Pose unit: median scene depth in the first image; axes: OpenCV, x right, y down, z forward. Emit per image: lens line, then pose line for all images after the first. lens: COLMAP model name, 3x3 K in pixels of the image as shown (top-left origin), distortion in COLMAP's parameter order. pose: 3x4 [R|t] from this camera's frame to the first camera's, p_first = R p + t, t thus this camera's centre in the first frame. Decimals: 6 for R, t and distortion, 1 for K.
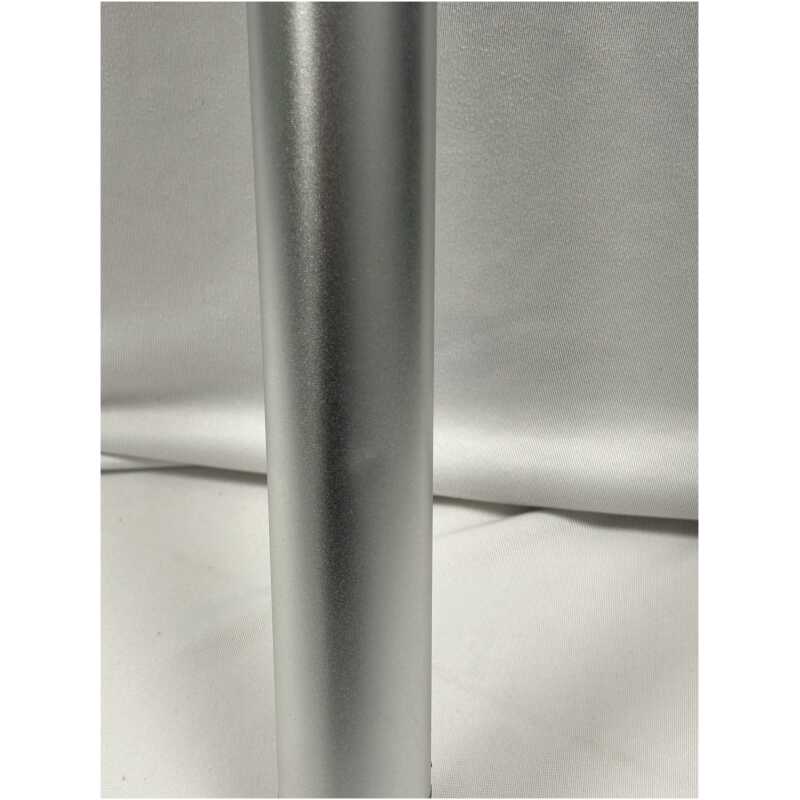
lens RADIAL K [[2339.1, 0, 399.9], [0, 2339.1, 400.2], [0, 0, 1]] dist [0.117340, 0.000000]
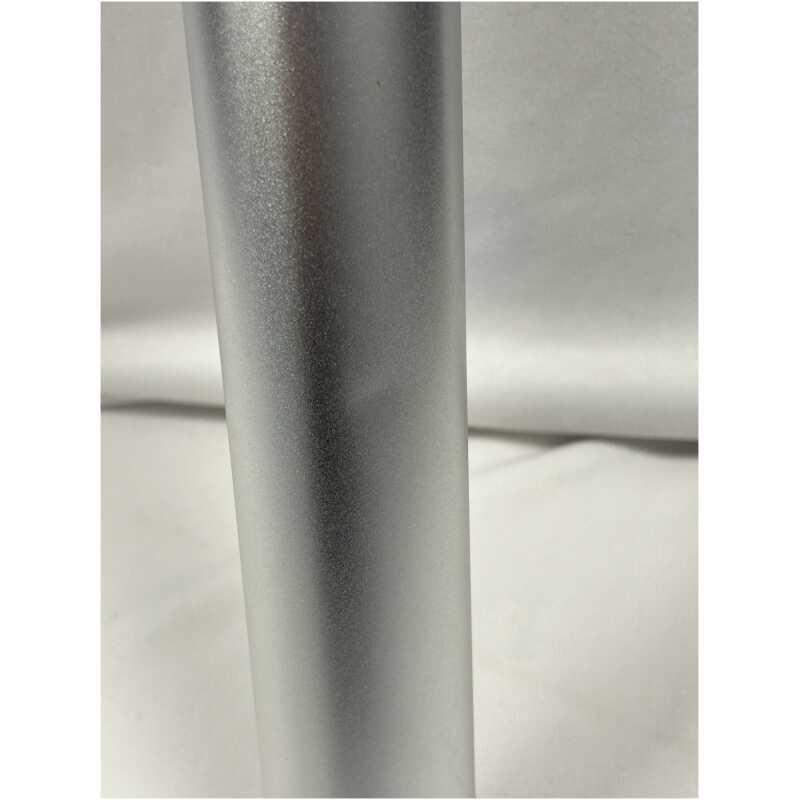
lens RADIAL K [[2339.1, 0, 398.9], [0, 2339.1, 399.4], [0, 0, 1]] dist [0.117340, 0.000000]
pose [[0.999075, -0.043006, -0.000123, -0.006355], [0.042982, 0.998397, 0.036817, 0.002744], [-0.001460, -0.036788, 0.999322, 0.320723]]
